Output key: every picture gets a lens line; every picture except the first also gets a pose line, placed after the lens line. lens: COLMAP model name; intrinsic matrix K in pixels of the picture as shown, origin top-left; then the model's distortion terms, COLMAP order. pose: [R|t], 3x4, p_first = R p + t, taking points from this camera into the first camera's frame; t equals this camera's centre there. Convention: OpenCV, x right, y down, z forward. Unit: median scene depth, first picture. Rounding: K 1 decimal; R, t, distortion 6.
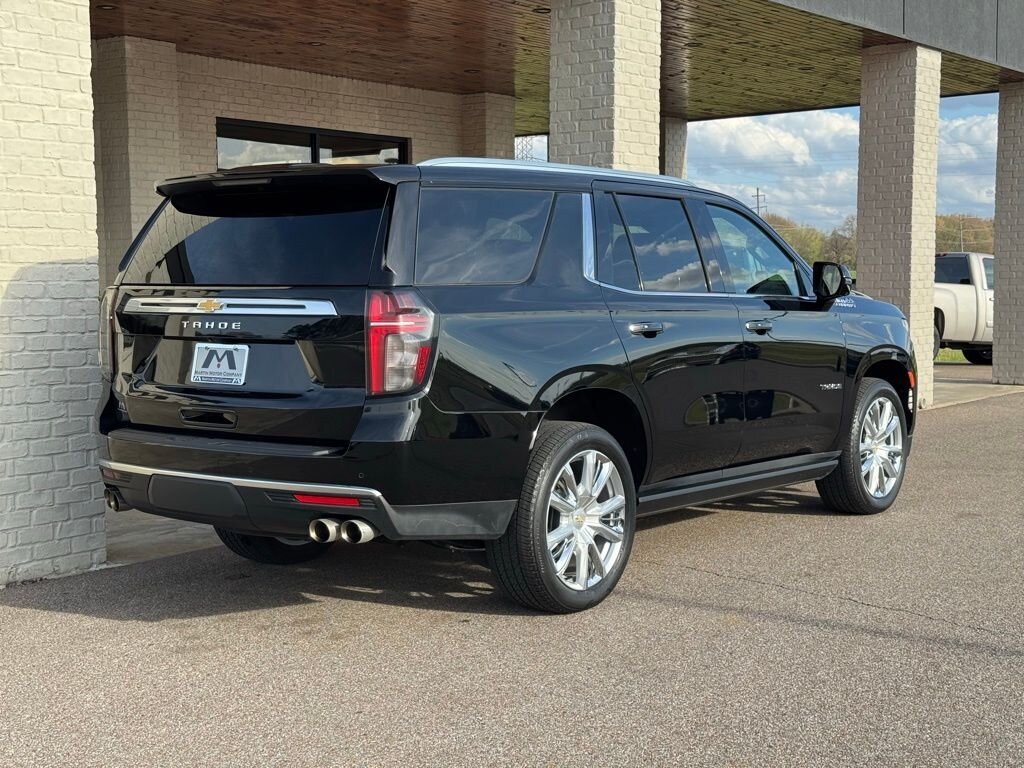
lens RADIAL K [[1417.1, 0, 503.9], [0, 1417.1, 379.6], [0, 0, 1]] dist [0.205333, -0.448767]
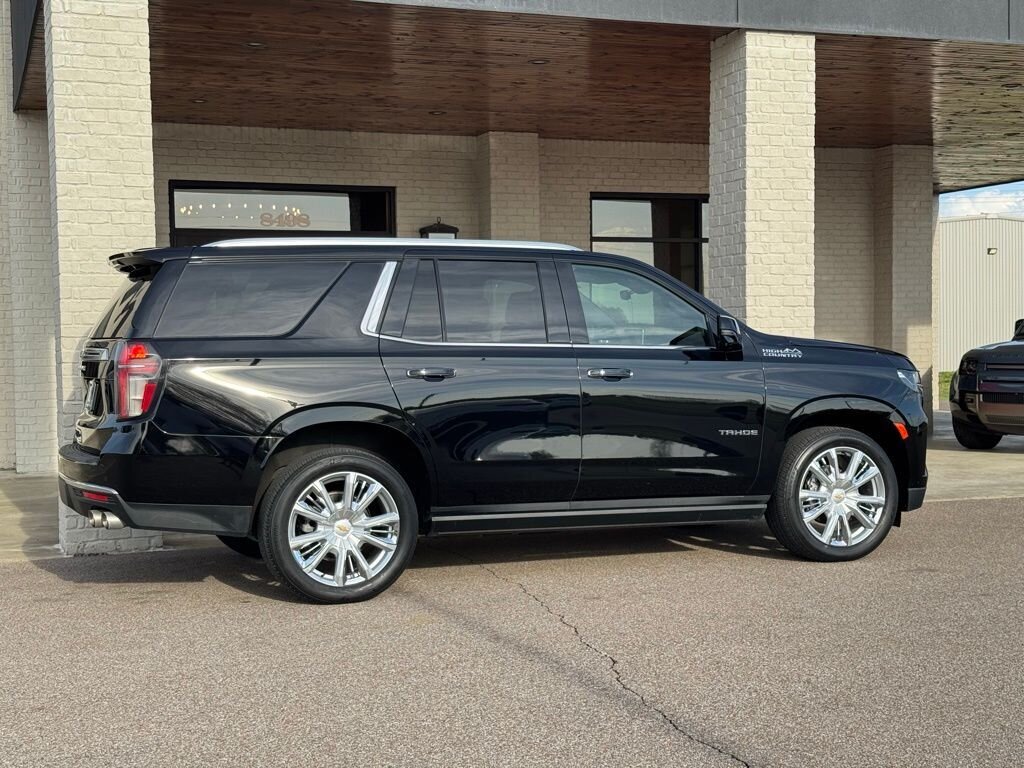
lens RADIAL K [[1417.1, 0, 503.9], [0, 1417.1, 379.6], [0, 0, 1]] dist [0.205333, -0.448767]
pose [[0.858373, 0.008969, -0.512947, 0.698591], [-0.028837, 0.999110, -0.030786, 0.003764], [0.512215, 0.041217, 0.857868, 0.014477]]
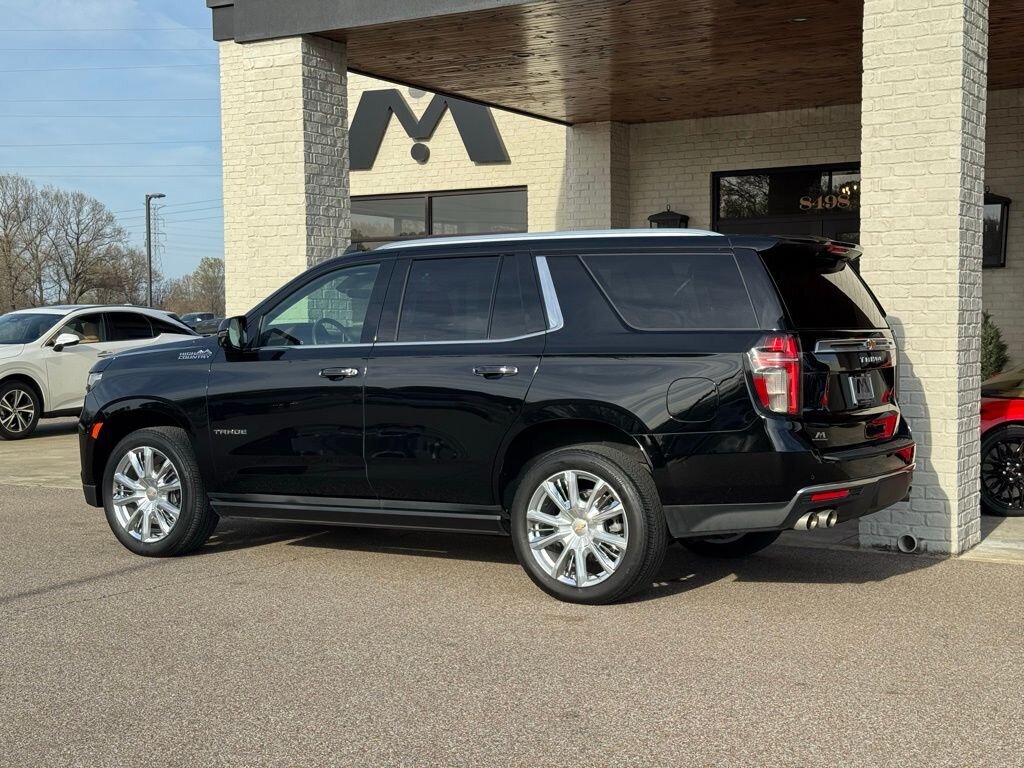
lens RADIAL K [[1418.2, 0, 497.7], [0, 1418.2, 384.6], [0, 0, 1]] dist [0.195119, -0.391017]
pose [[0.130904, 0.047250, -0.990268, 1.360062], [-0.068533, 0.996905, 0.038508, -0.083376], [0.989023, 0.062825, 0.133737, 1.017697]]
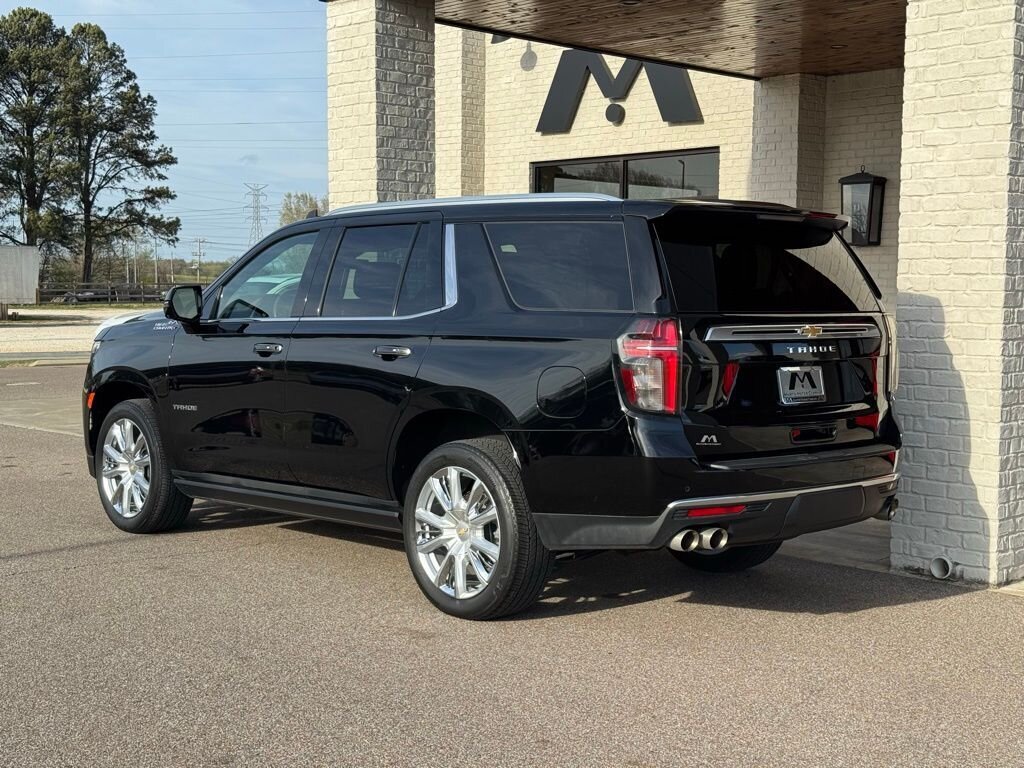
lens RADIAL K [[1416.7, 0, 512.0], [0, 1416.7, 384.0], [0, 0, 1]] dist [0.197405, -0.410954]
pose [[-0.125647, 0.069731, -0.989621, 1.242077], [-0.081858, 0.993397, 0.080391, -0.114875], [0.988692, 0.091109, -0.119109, 1.356805]]
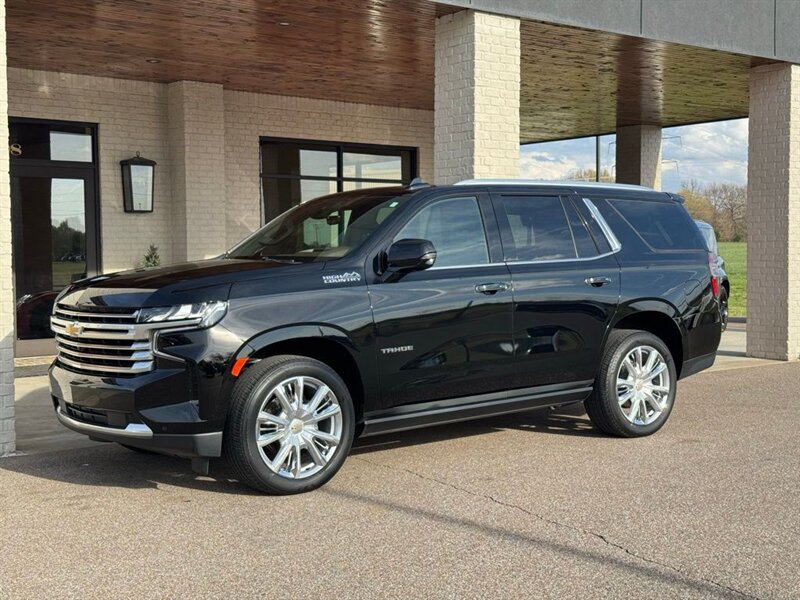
lens RADIAL K [[1107.1, 0, 393.7], [0, 1107.1, 296.5], [0, 0, 1]] dist [0.205333, -0.448767]
pose [[0.976750, 0.007463, -0.214254, 0.336955], [-0.014389, 0.999422, -0.030785, 0.002436], [0.213900, 0.033152, 0.976293, -0.014127]]
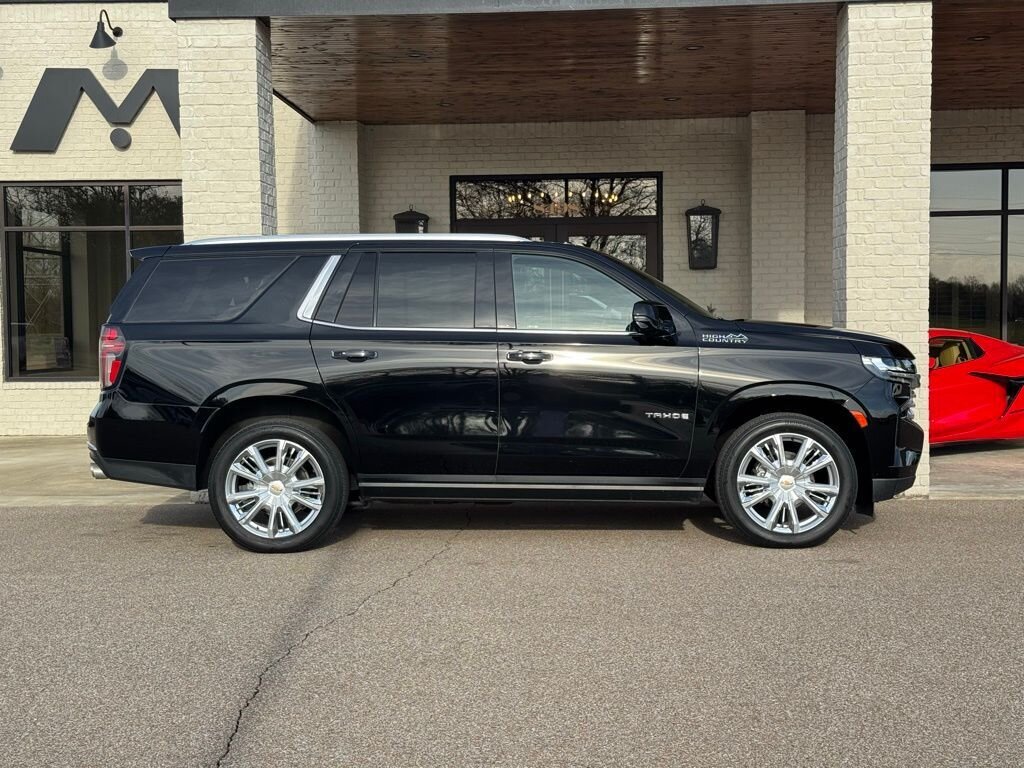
lens RADIAL K [[1417.1, 0, 503.9], [0, 1417.1, 379.6], [0, 0, 1]] dist [0.205333, -0.448767]
pose [[0.580245, 0.031898, -0.813817, 1.163068], [-0.051088, 0.998690, 0.002718, -0.021313], [0.812838, 0.039999, 0.581115, 0.313905]]
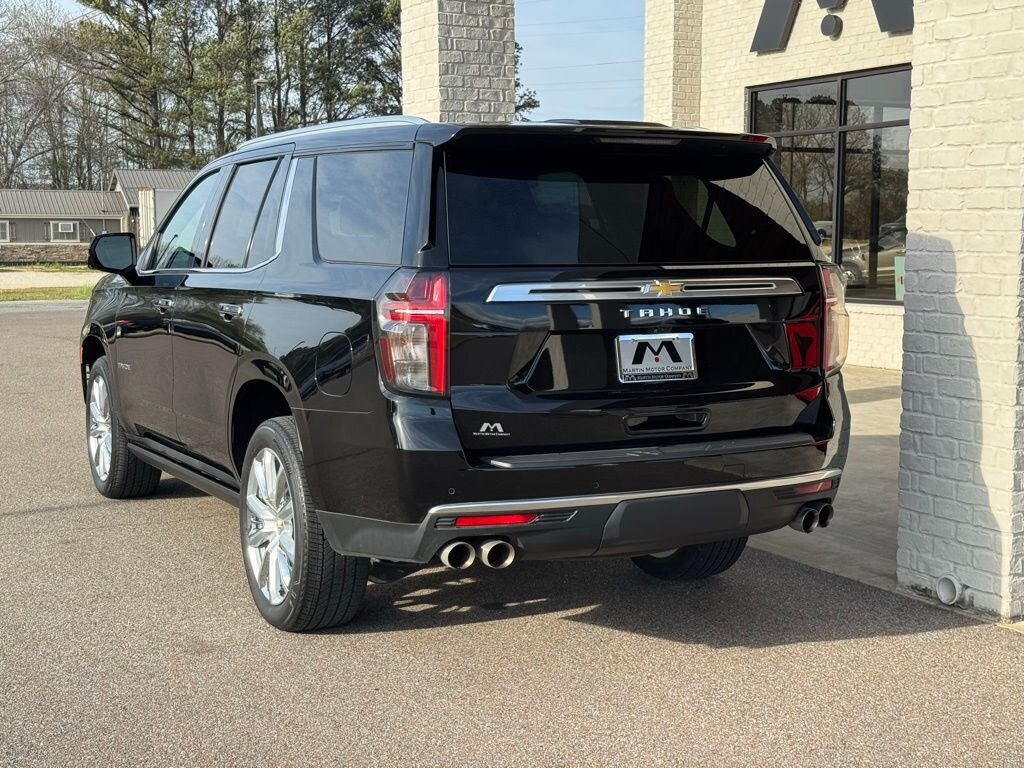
lens RADIAL K [[1417.1, 0, 503.9], [0, 1417.1, 379.6], [0, 0, 1]] dist [0.205333, -0.448767]
pose [[-0.388159, 0.103725, -0.915737, 0.997544], [-0.064614, 0.988138, 0.139315, -0.138200], [0.919324, 0.113246, -0.376853, 1.622398]]
